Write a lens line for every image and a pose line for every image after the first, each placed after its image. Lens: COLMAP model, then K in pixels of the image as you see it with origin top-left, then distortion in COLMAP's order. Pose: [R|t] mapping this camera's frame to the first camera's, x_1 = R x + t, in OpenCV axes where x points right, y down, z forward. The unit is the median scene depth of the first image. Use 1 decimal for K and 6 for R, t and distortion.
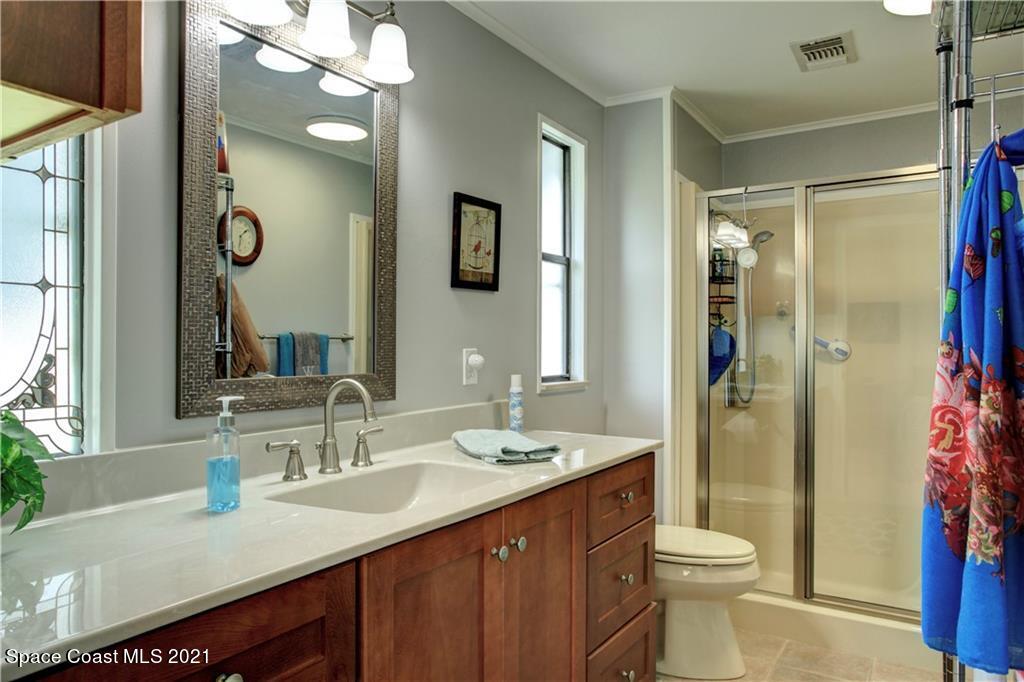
lens RADIAL K [[671.7, 0, 515.7], [0, 671.7, 344.4], [0, 0, 1]] dist [-0.002491, -0.000099]
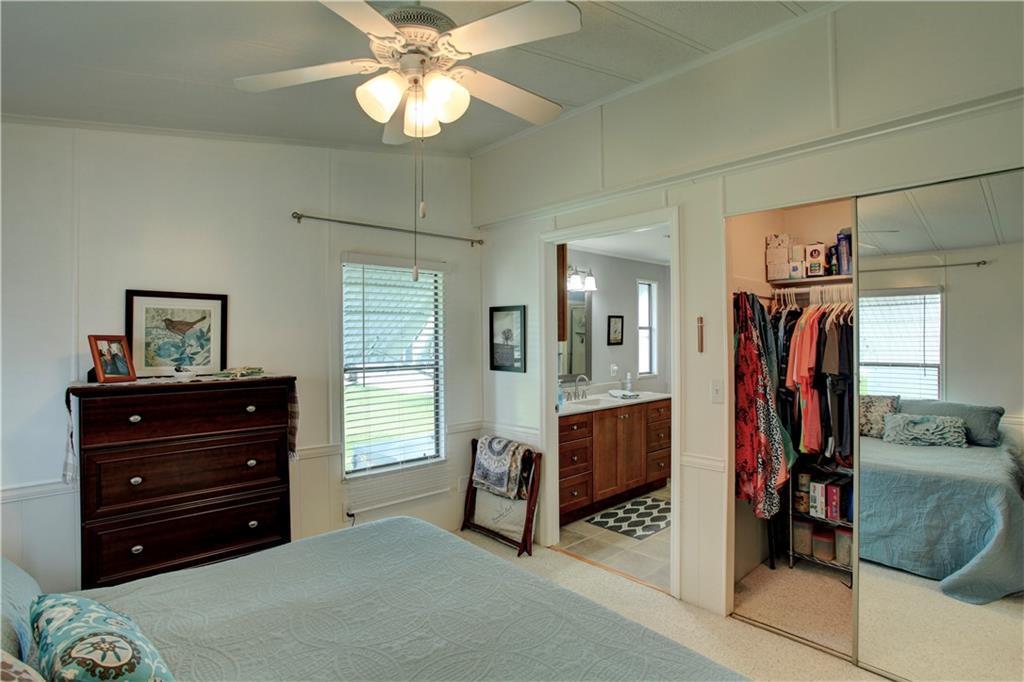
lens RADIAL K [[540.3, 0, 516.8], [0, 540.3, 334.1], [0, 0, 1]] dist [-0.012526, 0.001487]
pose [[0.972255, -0.003992, -0.233889, 0.082451], [0.004812, 0.999984, 0.002933, -0.143162], [0.233873, -0.003977, 0.972259, -1.531346]]
